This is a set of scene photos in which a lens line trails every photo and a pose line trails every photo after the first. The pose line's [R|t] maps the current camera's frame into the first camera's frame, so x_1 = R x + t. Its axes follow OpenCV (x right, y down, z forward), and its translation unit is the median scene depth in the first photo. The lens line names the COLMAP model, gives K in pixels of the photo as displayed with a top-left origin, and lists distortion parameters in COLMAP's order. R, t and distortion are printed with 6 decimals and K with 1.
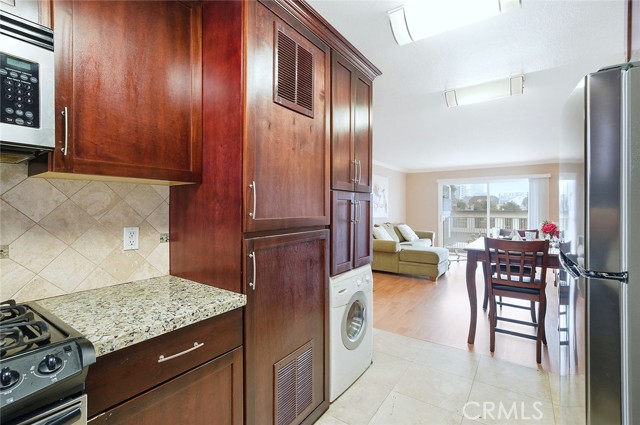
lens RADIAL K [[297.0, 0, 320.0], [0, 297.0, 212.5], [0, 0, 1]] dist [0.001237, 0.000195]
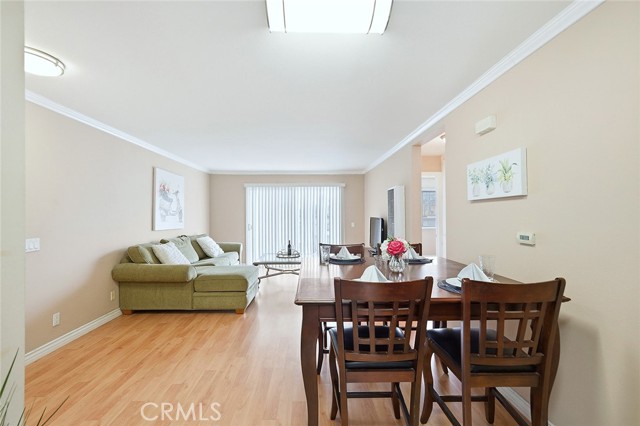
lens RADIAL K [[281.0, 0, 320.0], [0, 281.0, 213.0], [0, 0, 1]] dist [0.001454, 0.000141]
pose [[0.802235, 0.007311, 0.596963, 0.208276], [0.003774, 0.999843, -0.017317, -0.023418], [-0.596996, 0.016146, 0.802082, 0.552459]]
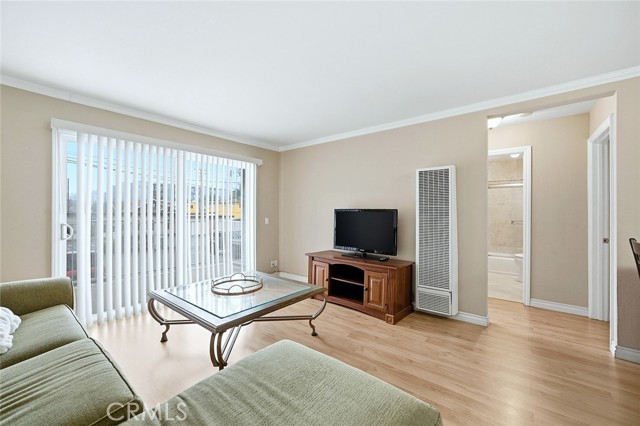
lens RADIAL K [[257.9, 0, 319.4], [0, 257.9, 214.8], [0, 0, 1]] dist [-0.001056, -0.000051]
pose [[0.071717, -0.001573, 0.997424, 0.361976], [0.005759, 0.999983, 0.001163, -0.000511], [-0.997408, 0.005660, 0.071725, 1.948111]]
